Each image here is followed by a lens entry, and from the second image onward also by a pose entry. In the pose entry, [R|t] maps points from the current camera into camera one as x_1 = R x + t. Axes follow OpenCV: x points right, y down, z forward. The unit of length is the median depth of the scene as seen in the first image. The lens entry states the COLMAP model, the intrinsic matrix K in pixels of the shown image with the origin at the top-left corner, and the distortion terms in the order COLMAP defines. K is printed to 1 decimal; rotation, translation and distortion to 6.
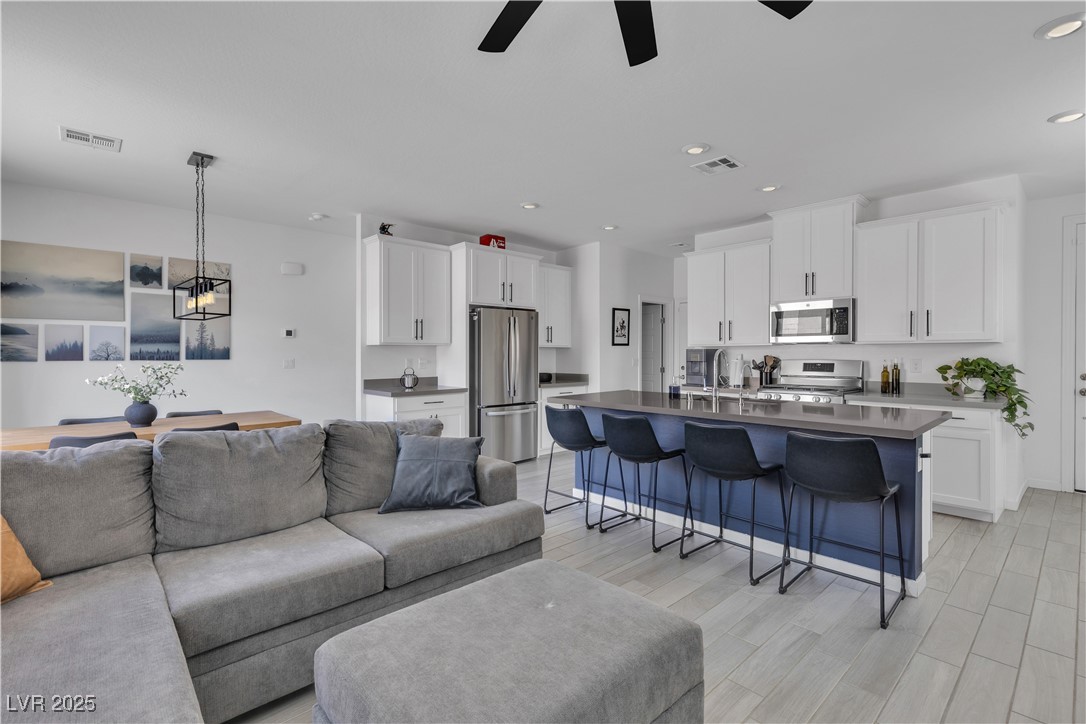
lens RADIAL K [[494.9, 0, 548.1], [0, 494.9, 357.0], [0, 0, 1]] dist [0.000383, 0.000191]
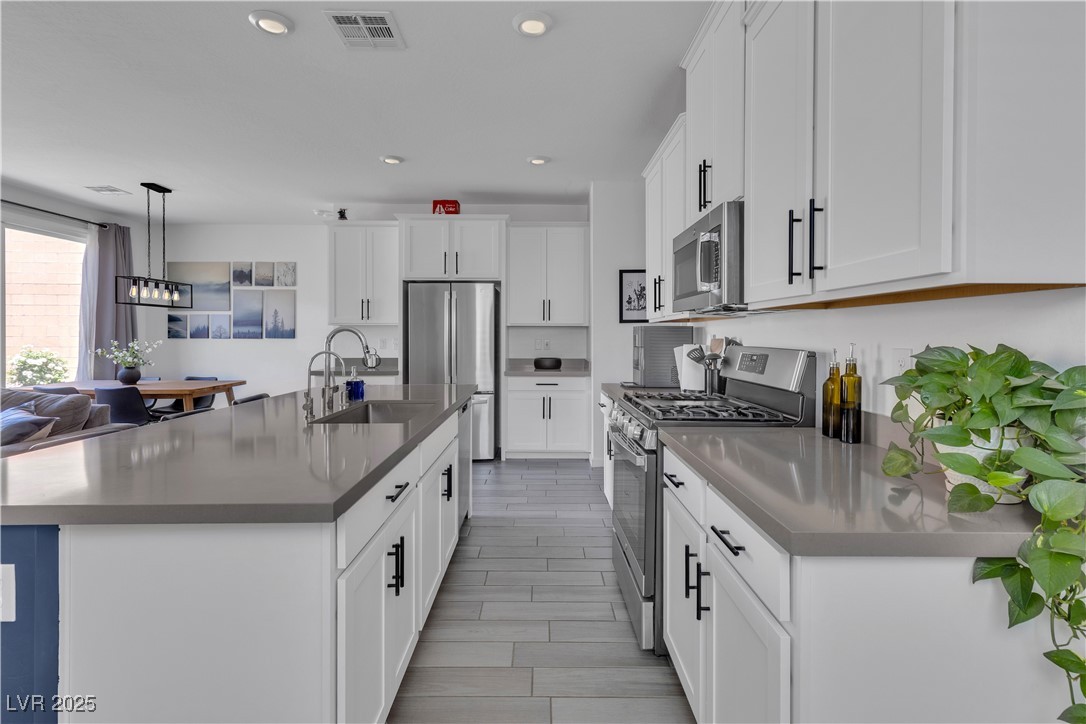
lens RADIAL K [[494.9, 0, 541.9], [0, 494.9, 335.3], [0, 0, 1]] dist [0.000383, 0.000191]
pose [[0.737310, 0.001202, -0.675553, 0.717279], [-0.006942, 0.999959, -0.005799, -0.000014], [0.675519, 0.008965, 0.737288, 0.540744]]
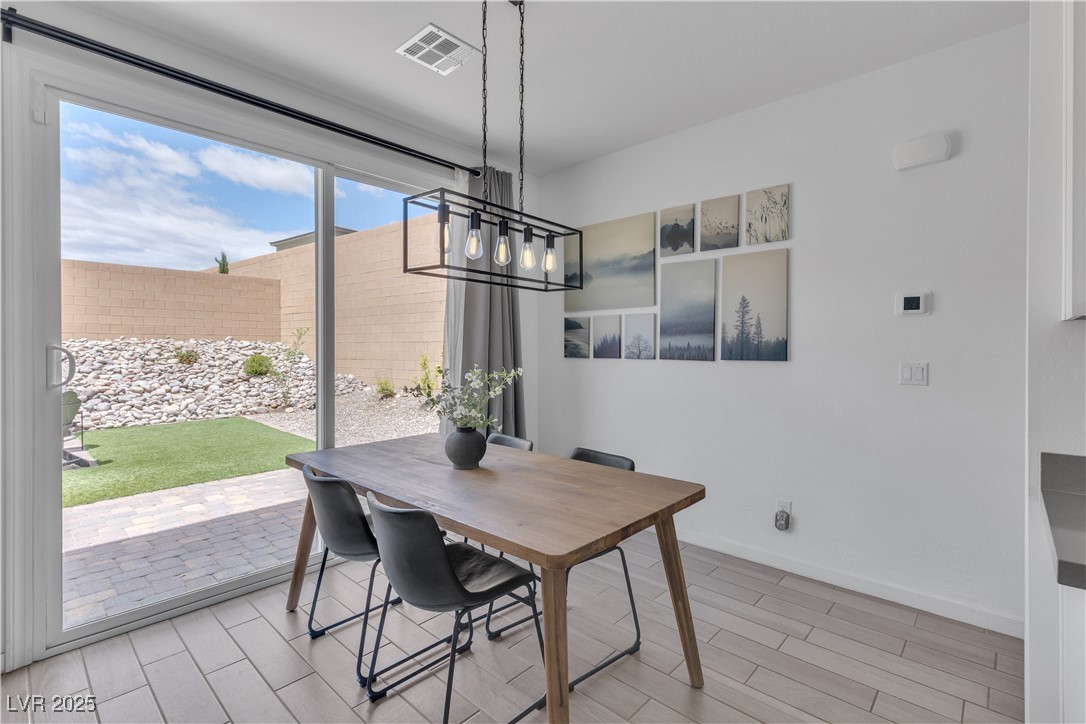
lens RADIAL K [[494.9, 0, 546.2], [0, 494.9, 352.3], [0, 0, 1]] dist [0.000383, 0.000191]
pose [[0.075039, 0.004907, -0.997169, -0.136147], [-0.011912, 0.999921, 0.004024, -0.004189], [0.997109, 0.011576, 0.075091, 0.755546]]
